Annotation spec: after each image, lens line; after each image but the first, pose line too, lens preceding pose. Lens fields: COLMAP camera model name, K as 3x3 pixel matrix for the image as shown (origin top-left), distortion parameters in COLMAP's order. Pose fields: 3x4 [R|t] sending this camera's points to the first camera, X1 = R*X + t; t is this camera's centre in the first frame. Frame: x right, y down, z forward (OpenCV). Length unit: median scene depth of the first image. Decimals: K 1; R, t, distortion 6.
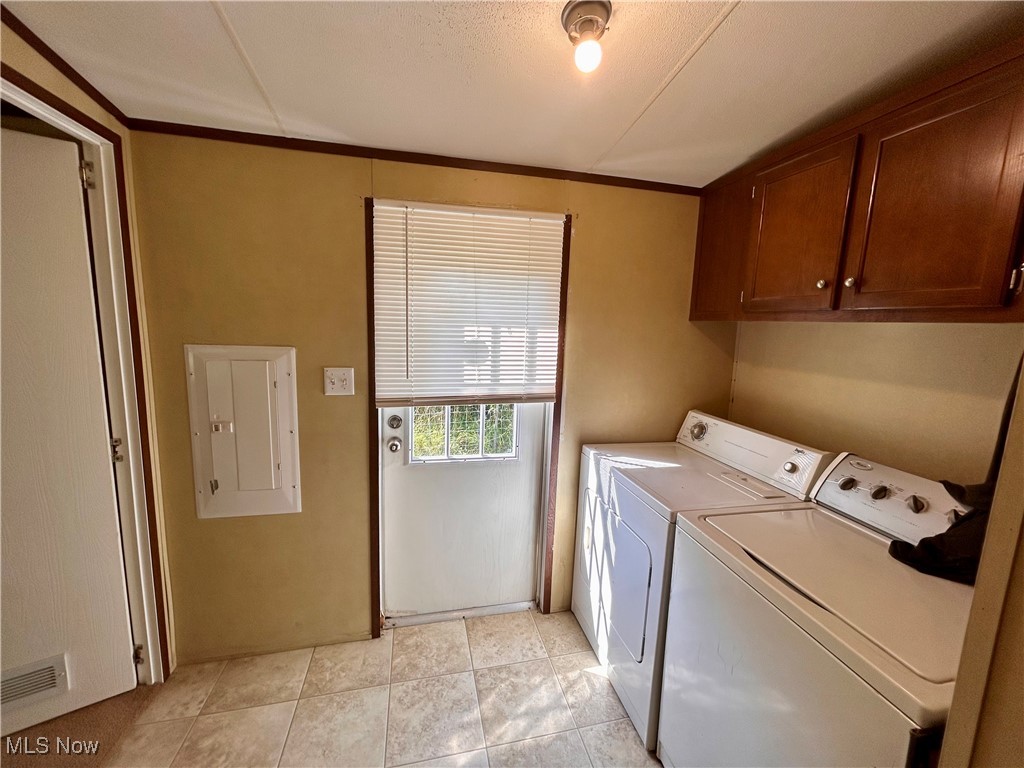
lens RADIAL K [[413.3, 0, 514.4], [0, 413.3, 386.4], [0, 0, 1]] dist [0.004475, 0.000532]
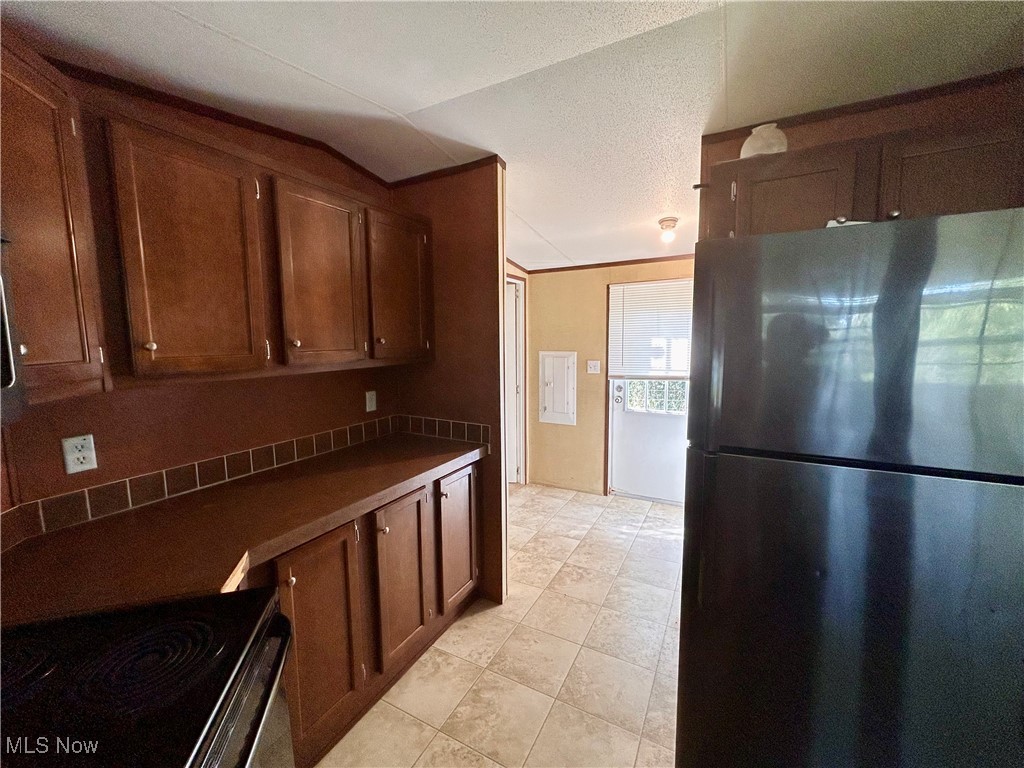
lens RADIAL K [[413.3, 0, 512.0], [0, 413.3, 385.5], [0, 0, 1]] dist [0.004475, 0.000532]
pose [[0.750575, 0.037828, -0.659702, 0.691528], [-0.058091, 0.998272, -0.008851, 0.129249], [0.658227, 0.044966, 0.751475, -0.912045]]
